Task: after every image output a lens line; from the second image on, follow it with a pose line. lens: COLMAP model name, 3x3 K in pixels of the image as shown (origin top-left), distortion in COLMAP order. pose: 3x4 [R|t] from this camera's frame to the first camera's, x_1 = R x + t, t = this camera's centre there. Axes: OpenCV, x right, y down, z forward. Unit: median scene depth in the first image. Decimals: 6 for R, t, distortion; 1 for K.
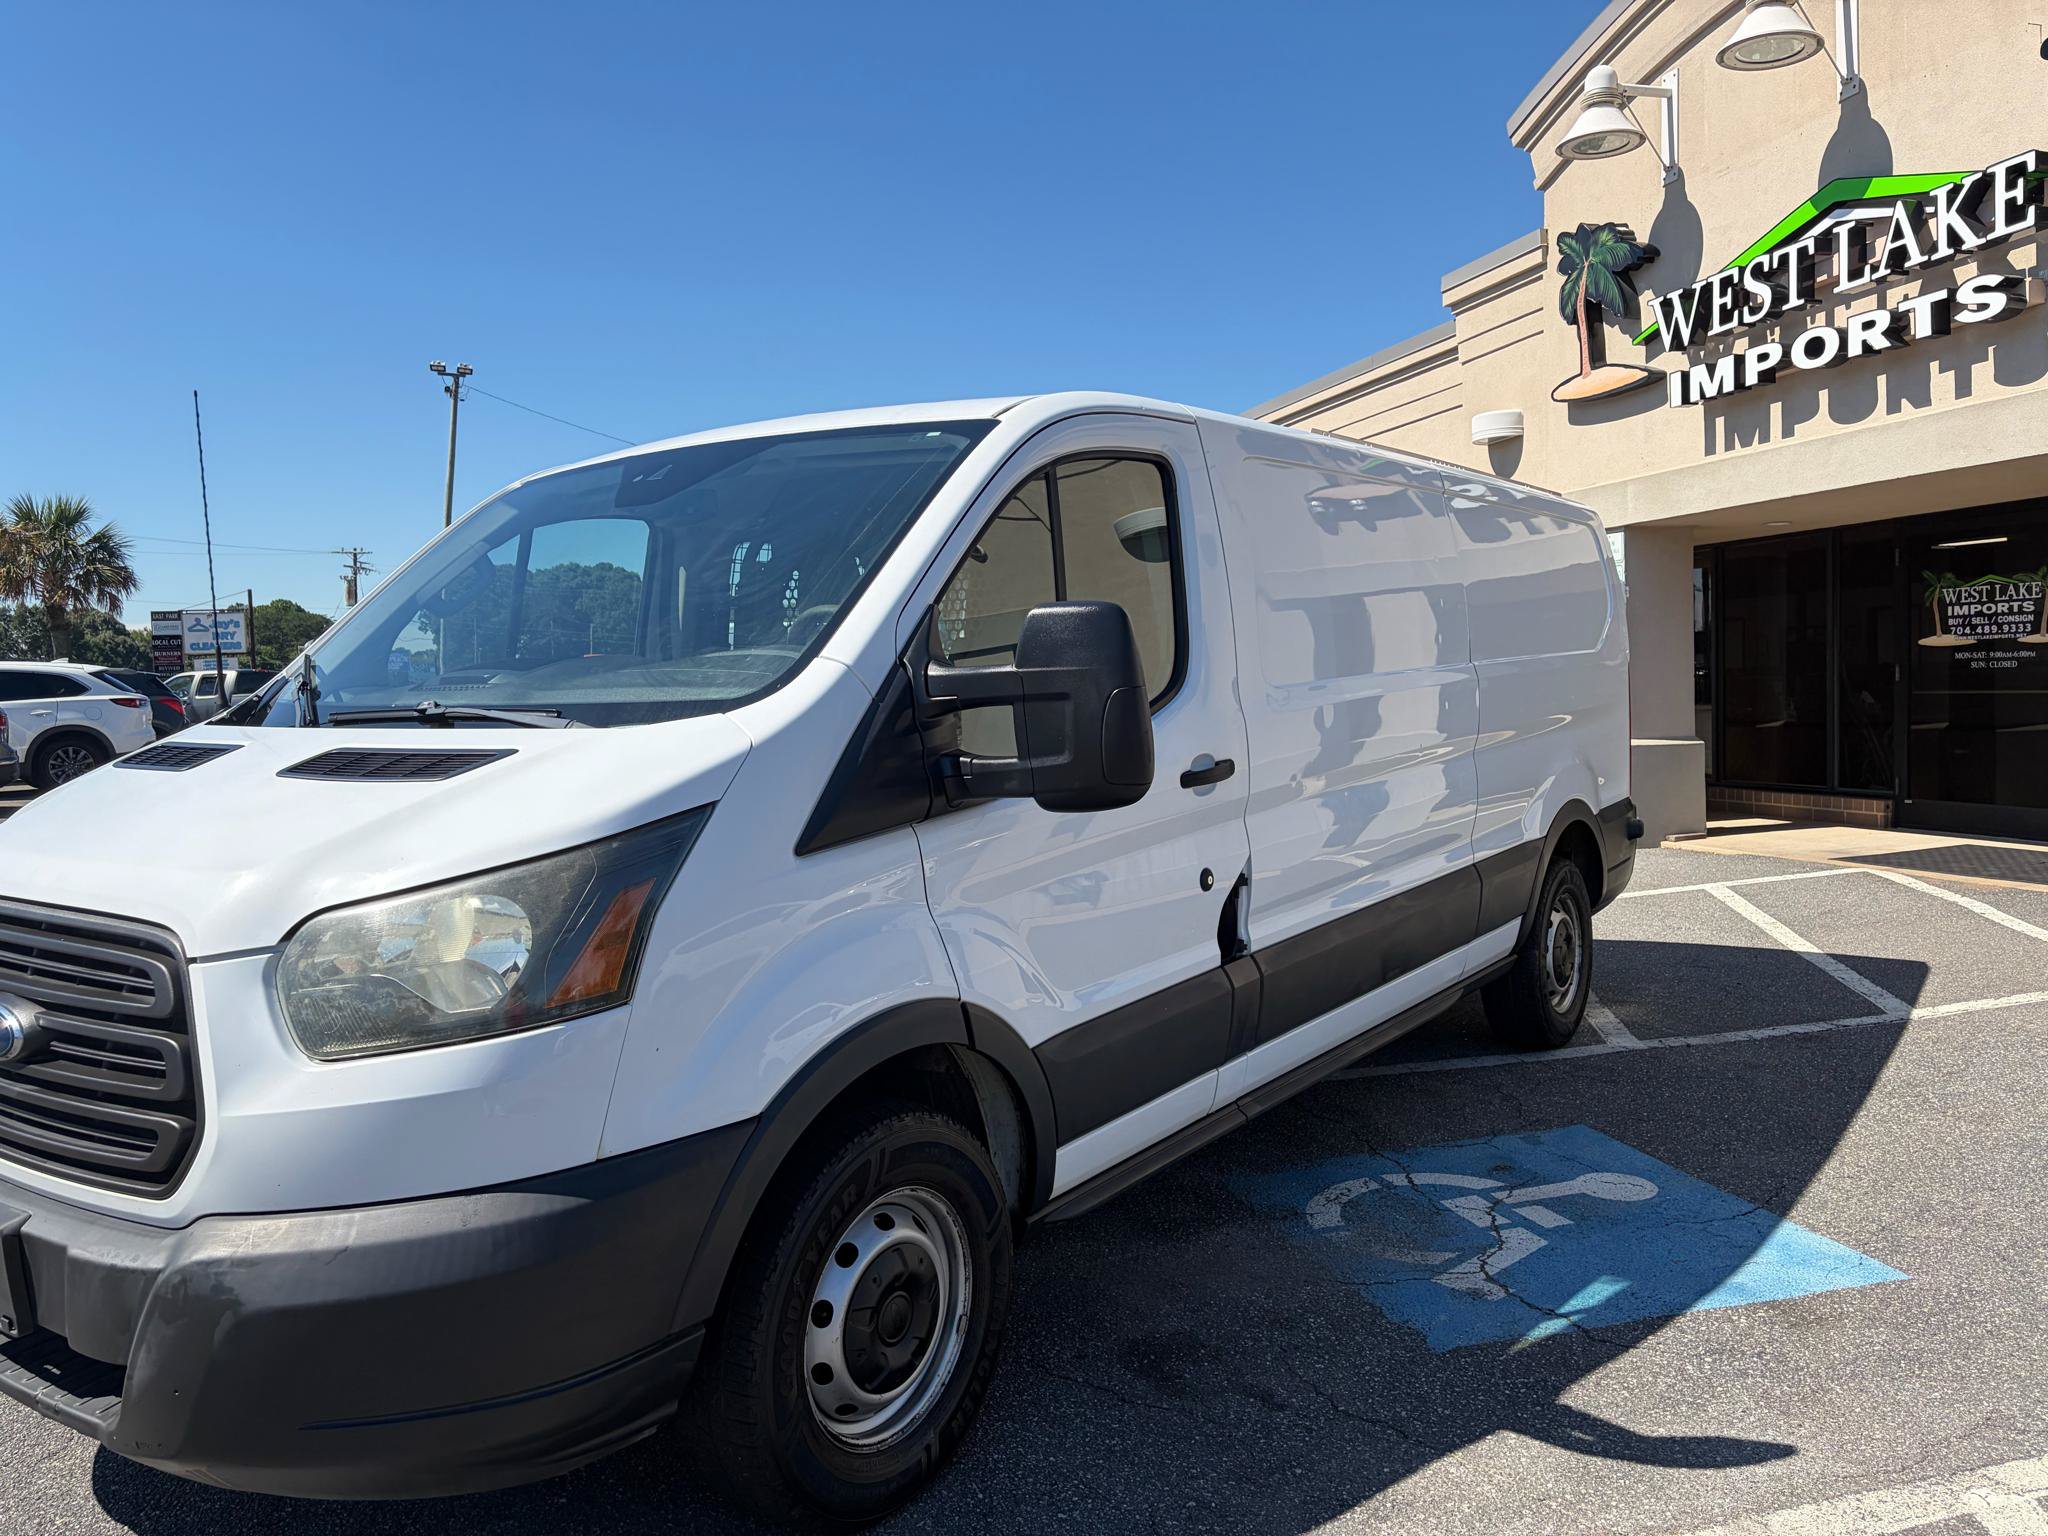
lens RADIAL K [[1552.0, 0, 1023.1], [0, 1552.0, 755.3], [0, 0, 1]] dist [0.053534, -0.060518]
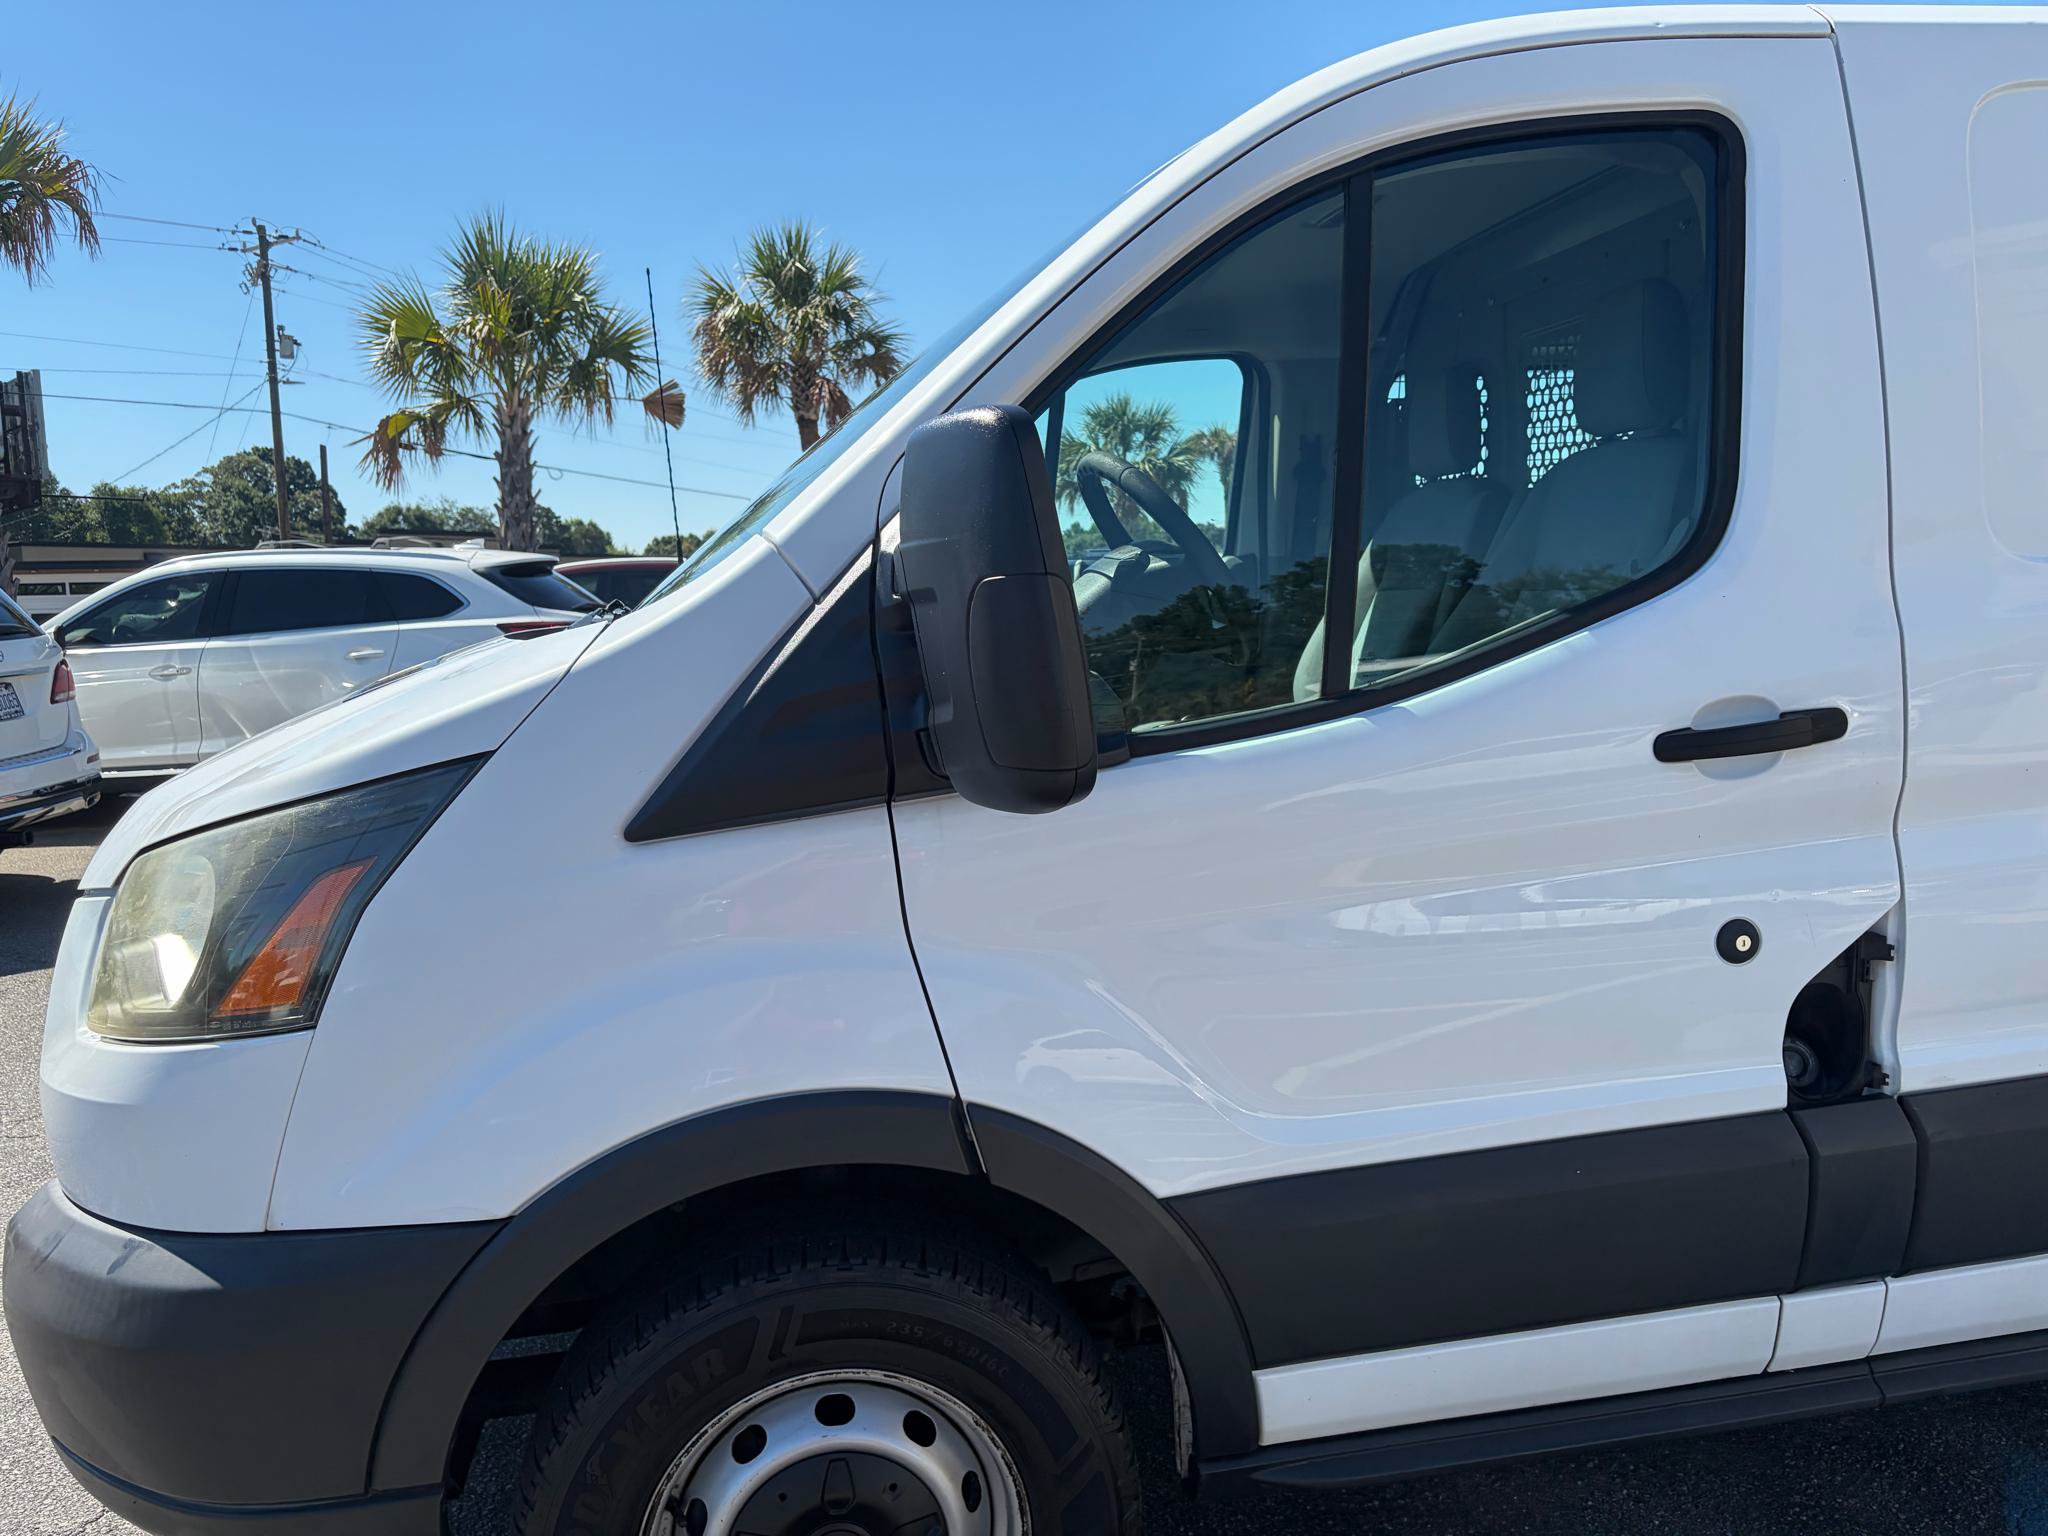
lens RADIAL K [[1649.4, 0, 1025.3], [0, 1649.4, 778.2], [0, 0, 1]] dist [-0.003778, -0.008317]
pose [[0.707437, 0.081196, -0.702097, 0.155257], [-0.014328, 0.994823, 0.100612, -0.011500], [0.706631, -0.061117, 0.704938, 0.215544]]
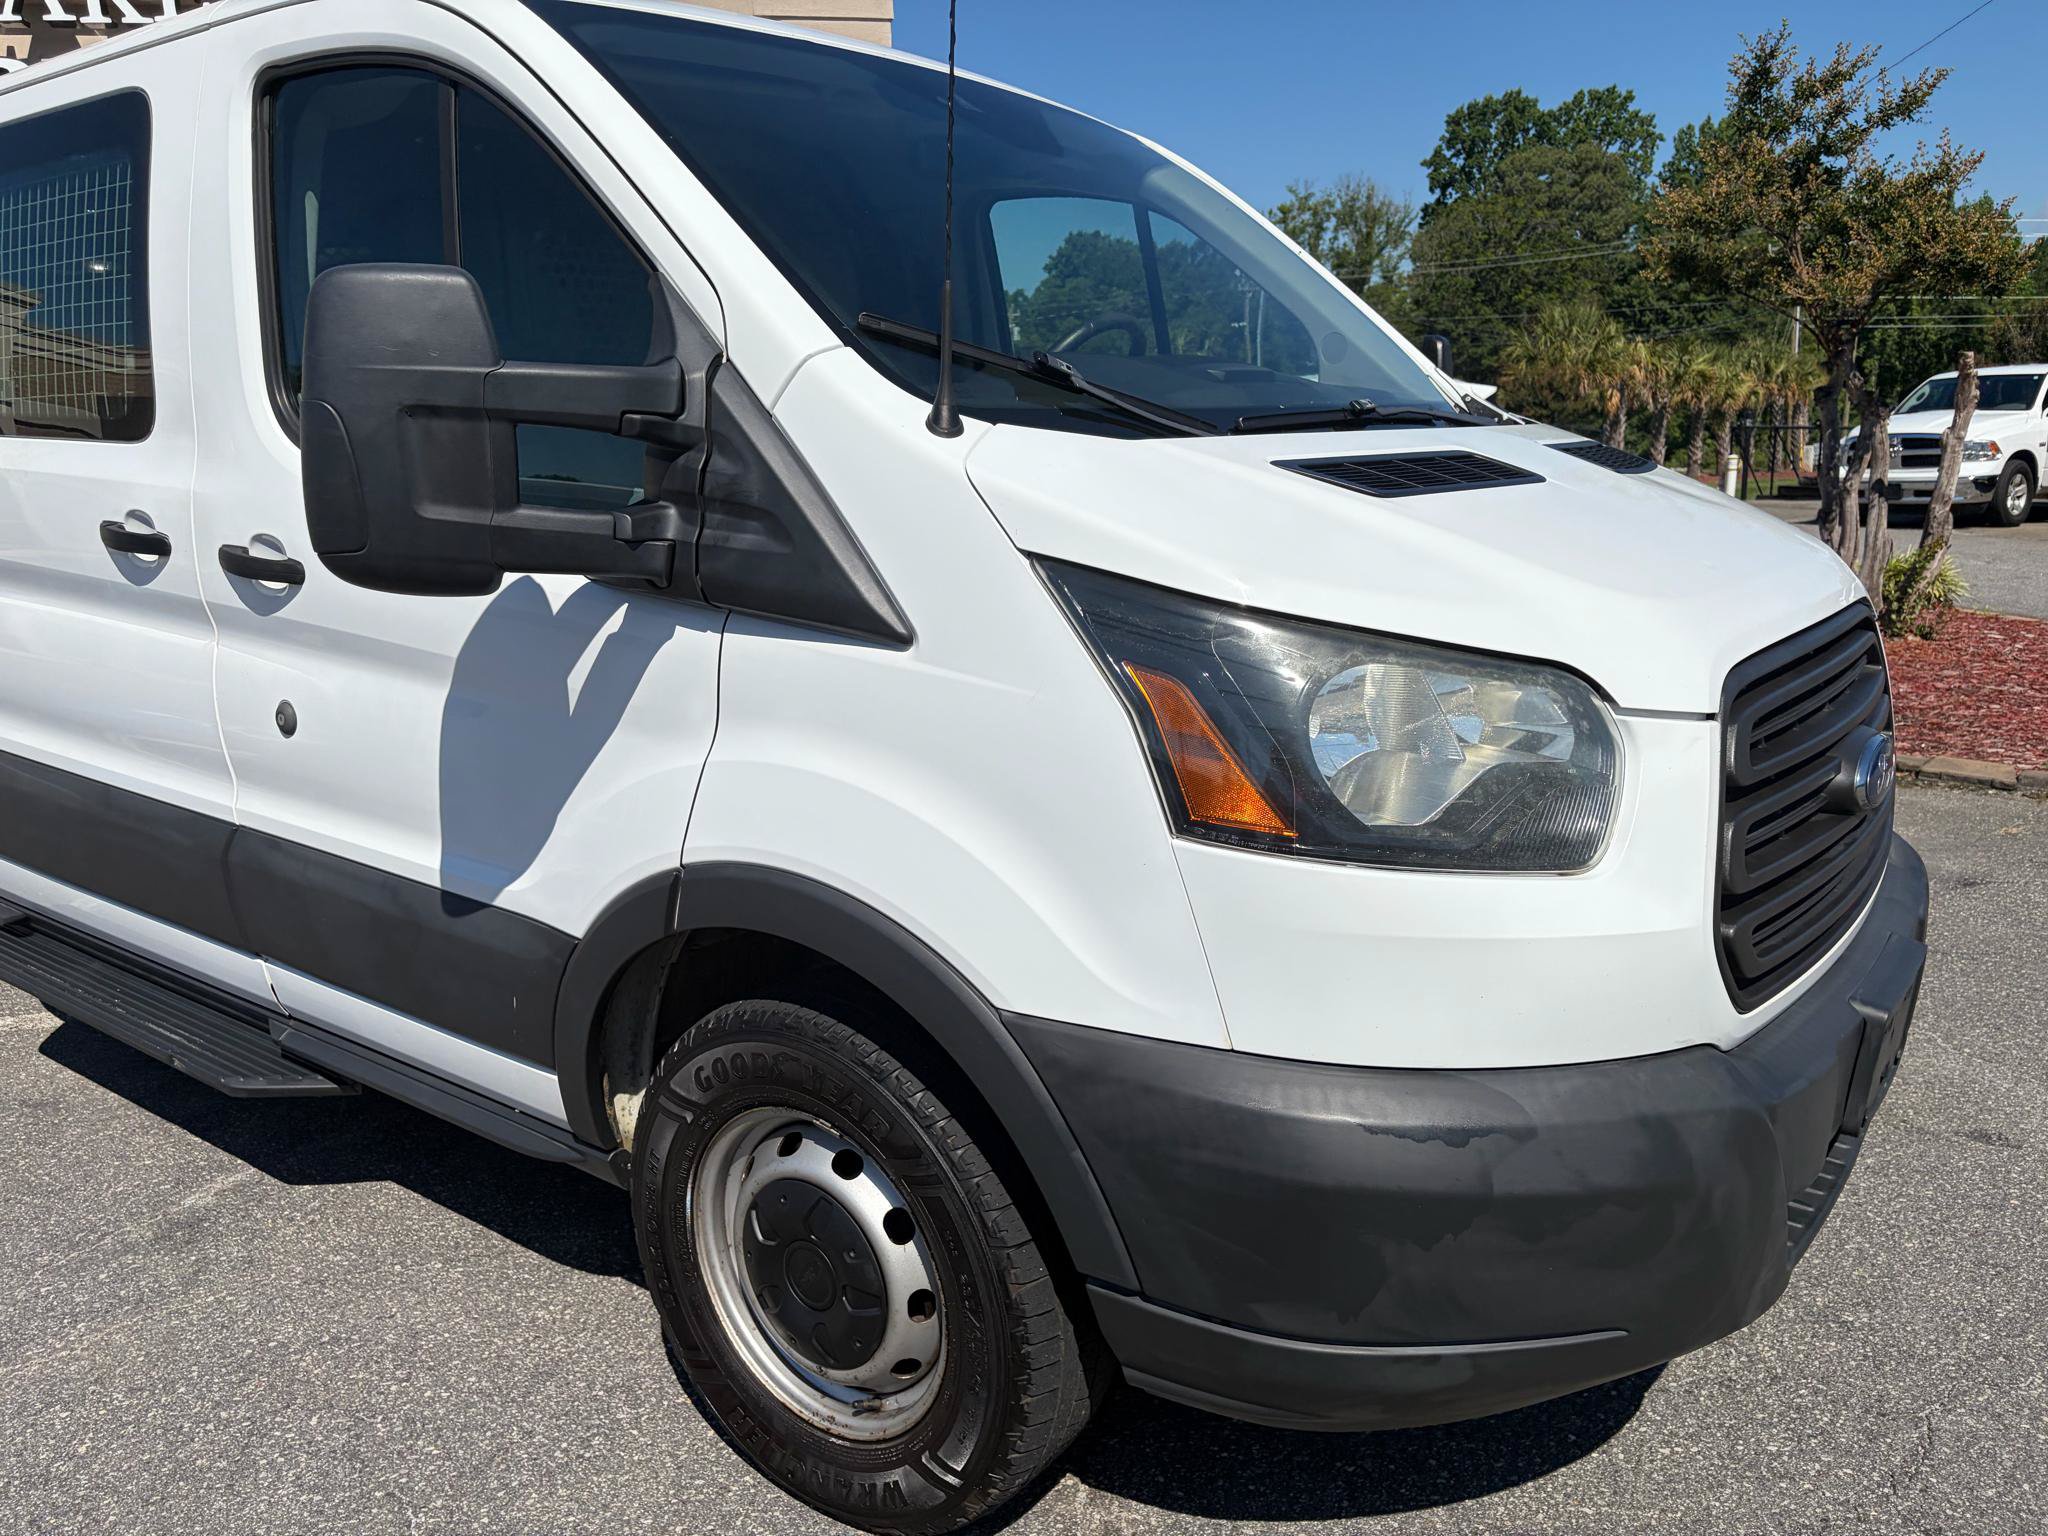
lens RADIAL K [[1552.0, 0, 1013.5], [0, 1552.0, 777.8], [0, 0, 1]] dist [0.053534, -0.060518]
pose [[0.036443, -0.195002, 0.980125, -0.423608], [0.075198, 0.978531, 0.191889, -0.003970], [-0.996502, 0.066710, 0.050325, 0.406218]]
